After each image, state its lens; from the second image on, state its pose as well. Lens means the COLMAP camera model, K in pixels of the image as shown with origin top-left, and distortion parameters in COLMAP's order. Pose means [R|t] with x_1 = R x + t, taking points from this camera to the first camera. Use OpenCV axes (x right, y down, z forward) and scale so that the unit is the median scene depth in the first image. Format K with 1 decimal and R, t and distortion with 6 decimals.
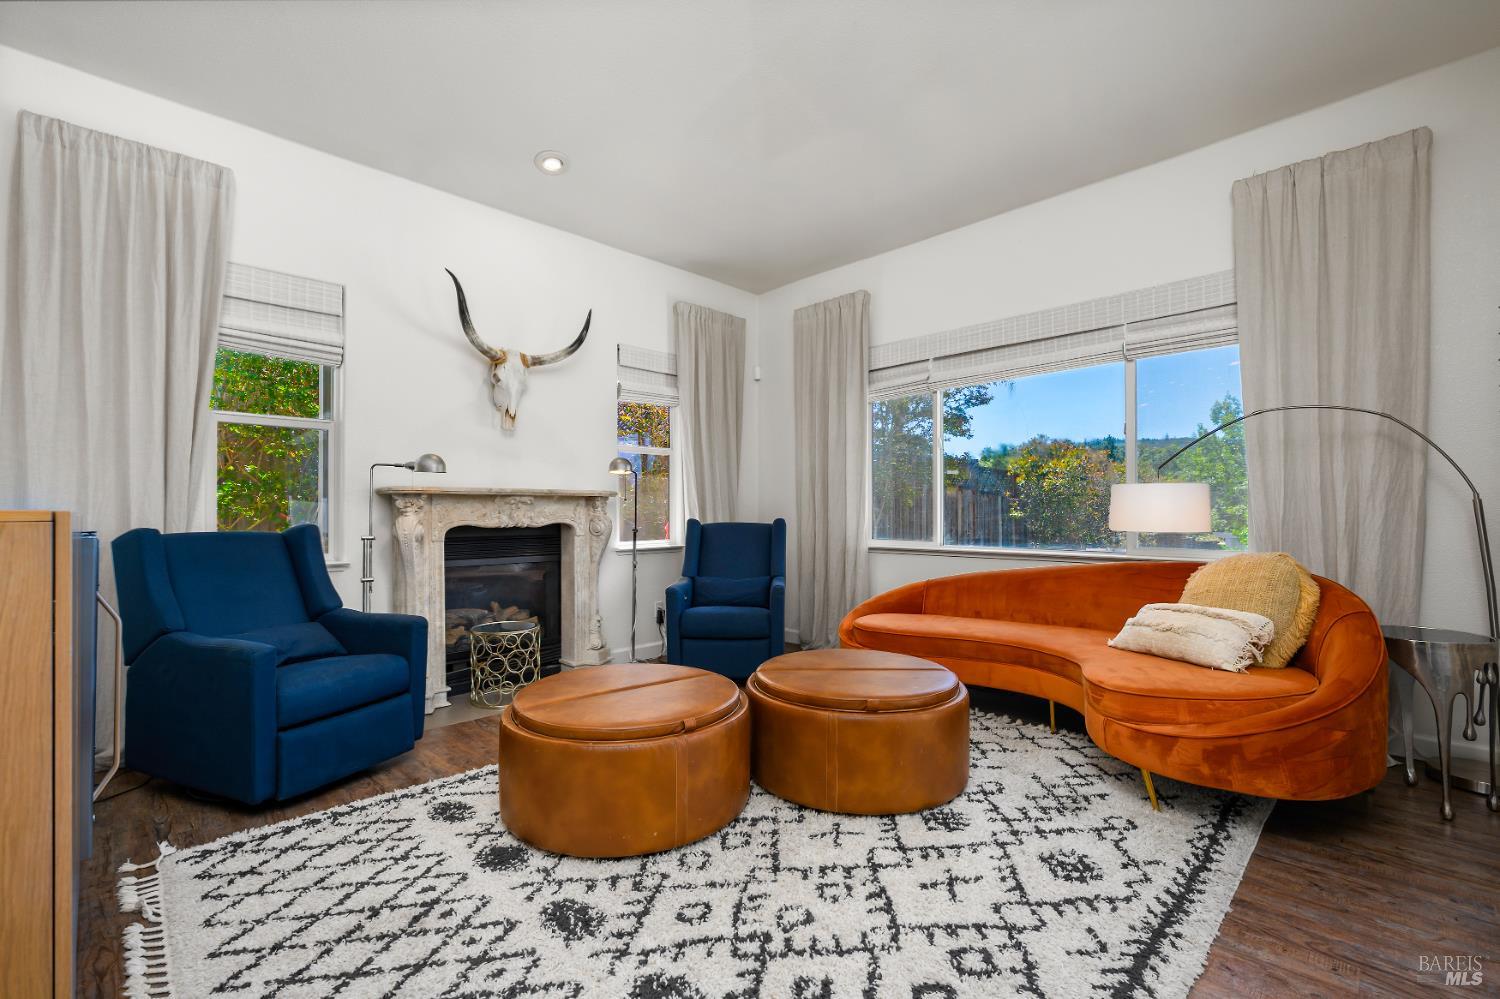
lens RADIAL K [[649.2, 0, 751.8], [0, 649.2, 501.8], [0, 0, 1]] dist [-0.003161, -0.000235]
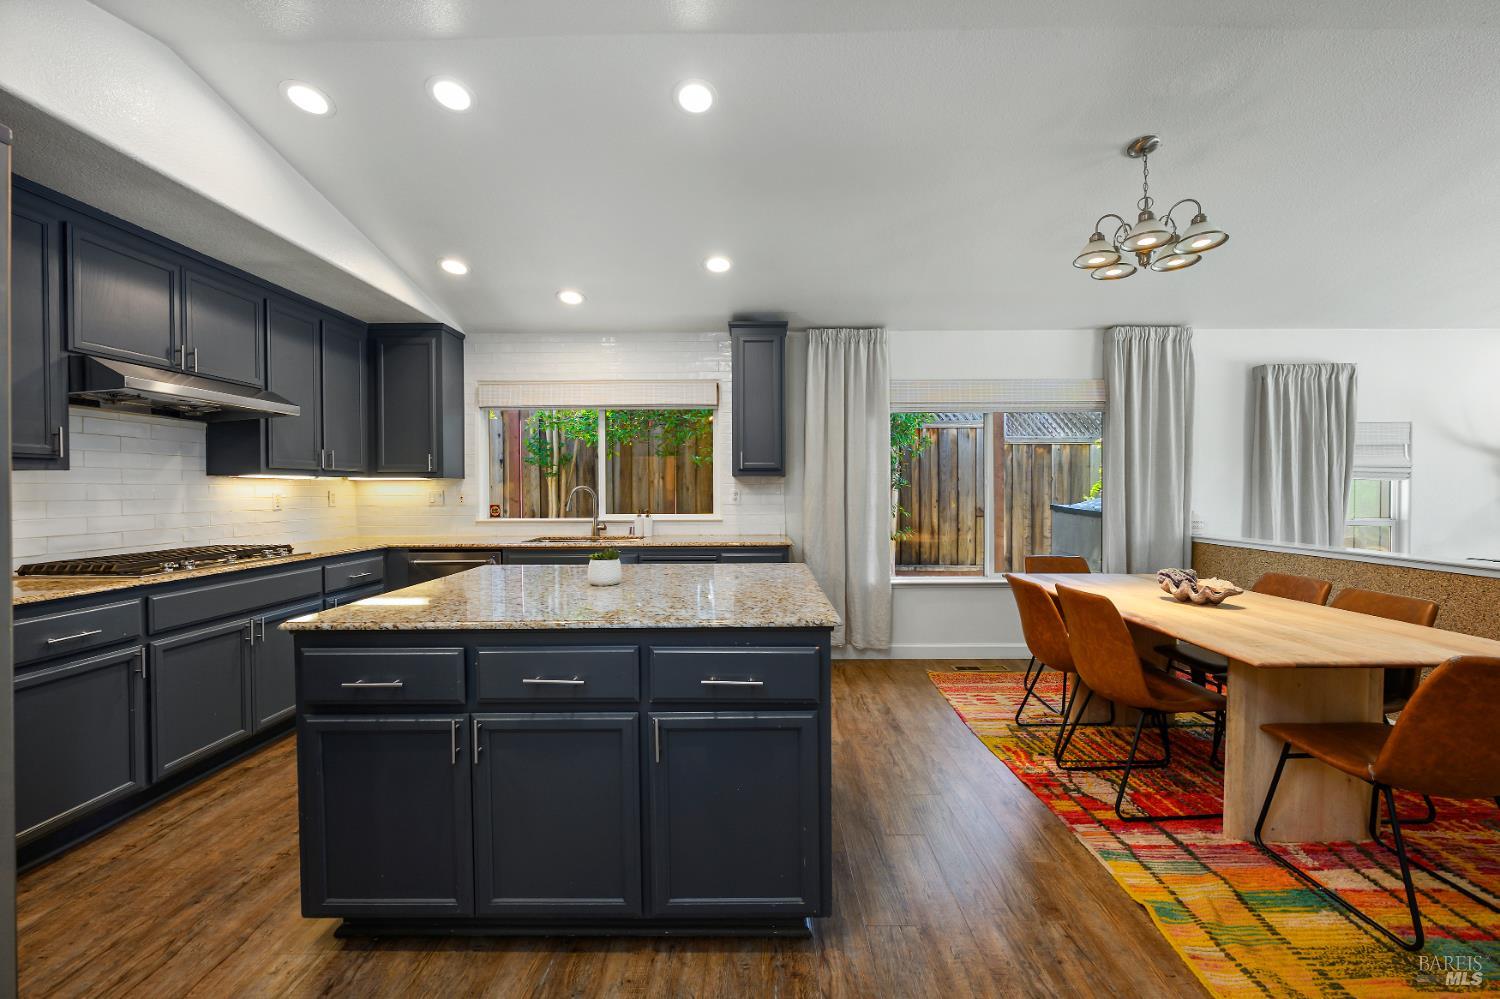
lens RADIAL K [[600.2, 0, 754.5], [0, 600.2, 492.5], [0, 0, 1]] dist [-0.003511, -0.000606]
pose [[0.706478, 0.006475, -0.707705, -1.126587], [0.010038, 0.999766, 0.019167, -0.348294], [0.707663, -0.020645, 0.706248, -1.392721]]
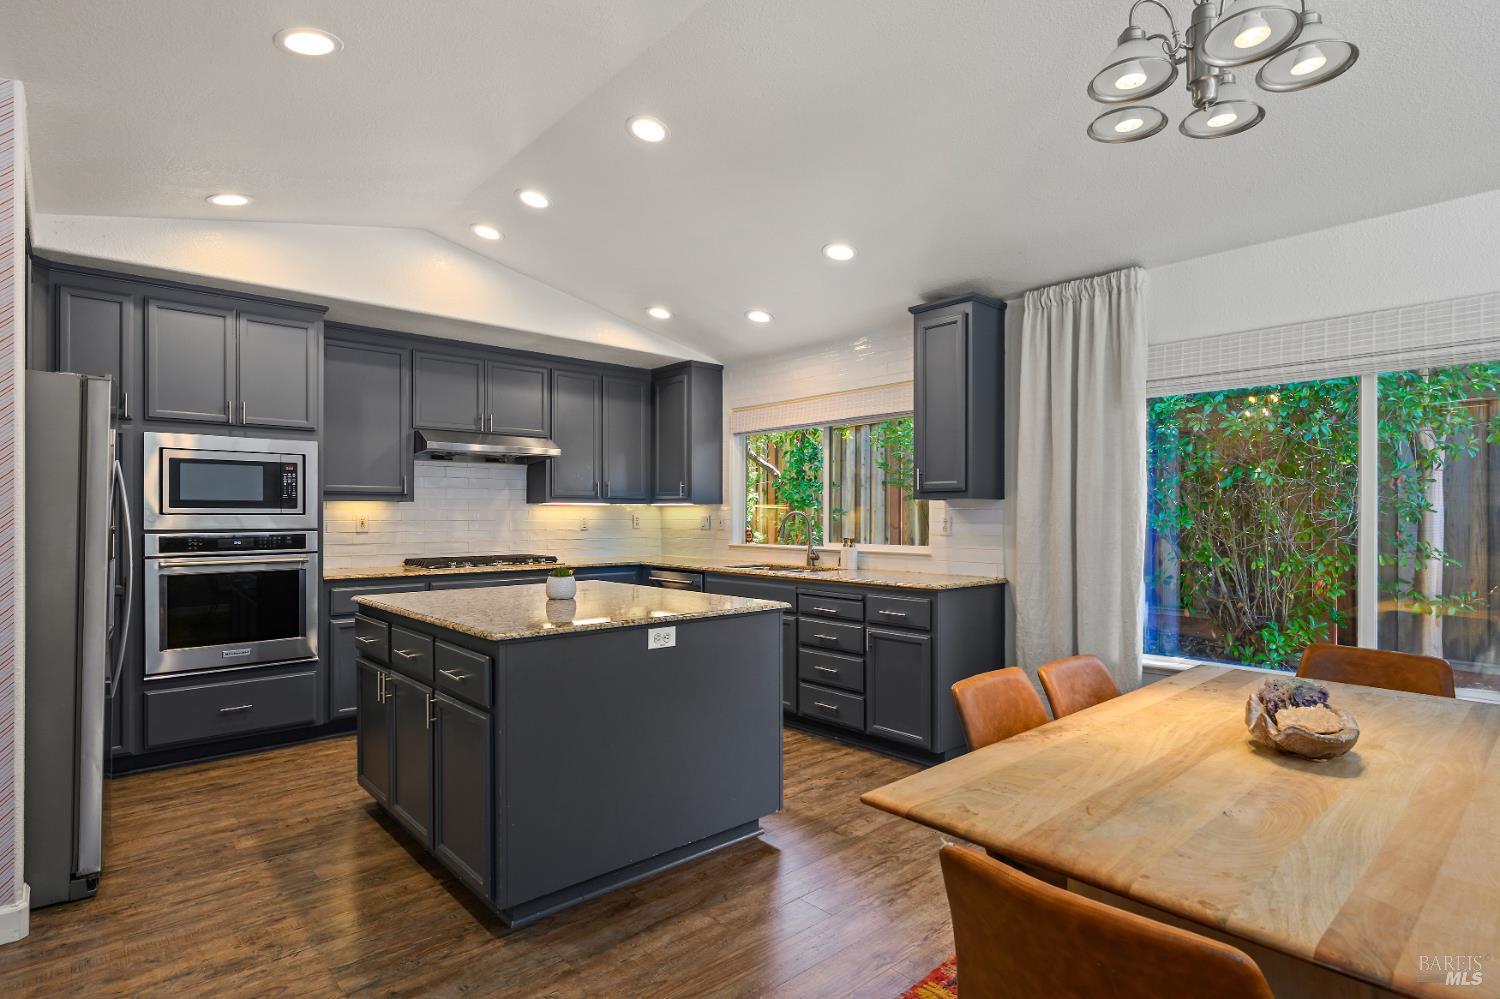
lens RADIAL K [[767.7, 0, 751.0], [0, 767.7, 509.9], [0, 0, 1]] dist [0.004791, 0.001191]
pose [[-0.048787, -0.000658, -0.998809, -0.569551], [0.012082, 0.999926, -0.001249, -0.340676], [0.998736, -0.012129, -0.048775, -0.431909]]
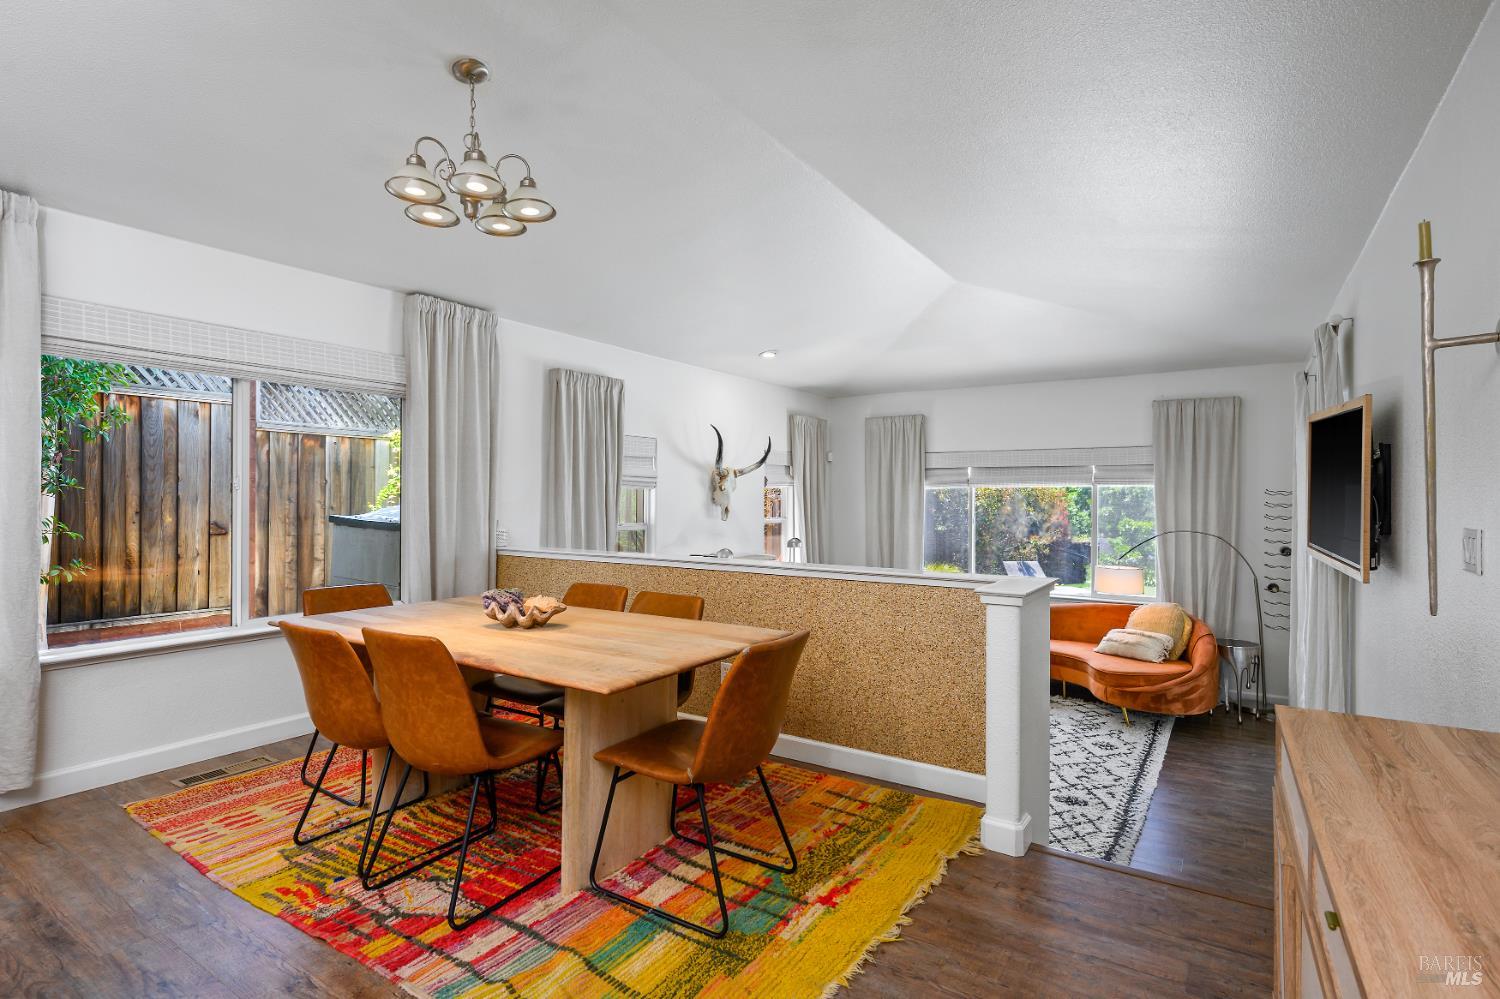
lens RADIAL K [[741.1, 0, 745.7], [0, 741.1, 494.2], [0, 0, 1]] dist [-0.005114, 0.002149]
pose [[0.979076, 0.009500, 0.203274, -1.229613], [-0.011688, 0.999886, 0.009566, -0.340650], [-0.203160, -0.011742, 0.979075, -1.252905]]
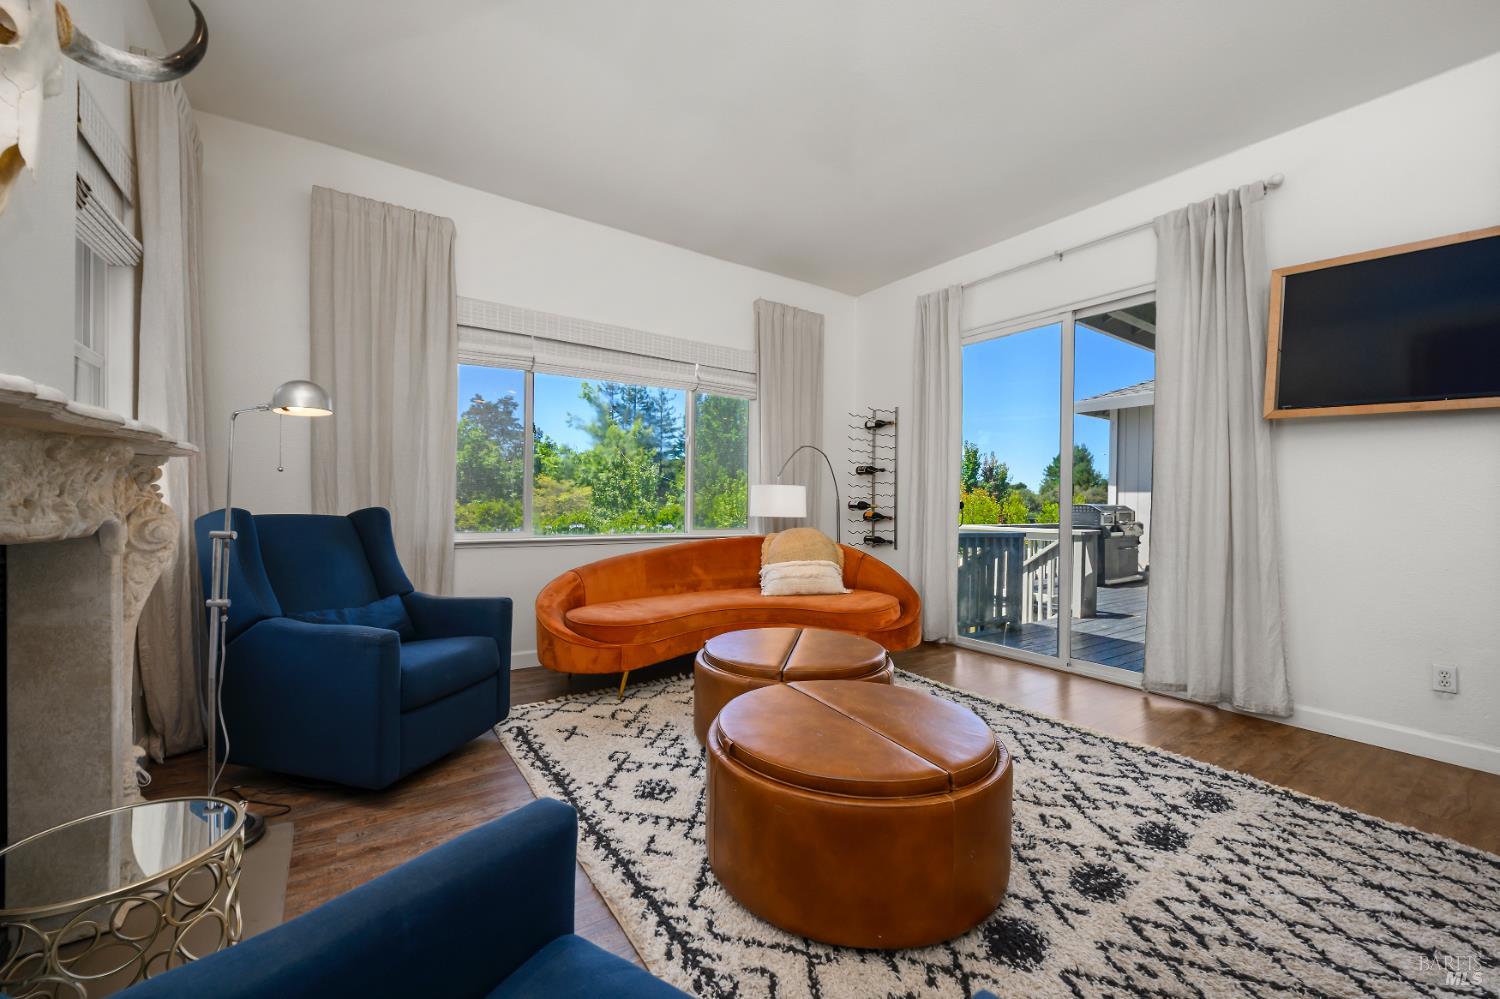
lens RADIAL K [[600.2, 0, 755.9], [0, 600.2, 502.2], [0, 0, 1]] dist [-0.003511, -0.000606]
pose [[0.172570, 0.007470, 0.984969, -1.053086], [-0.022180, 0.999747, -0.003697, 0.025359], [-0.984748, -0.021209, 0.172692, 1.090022]]
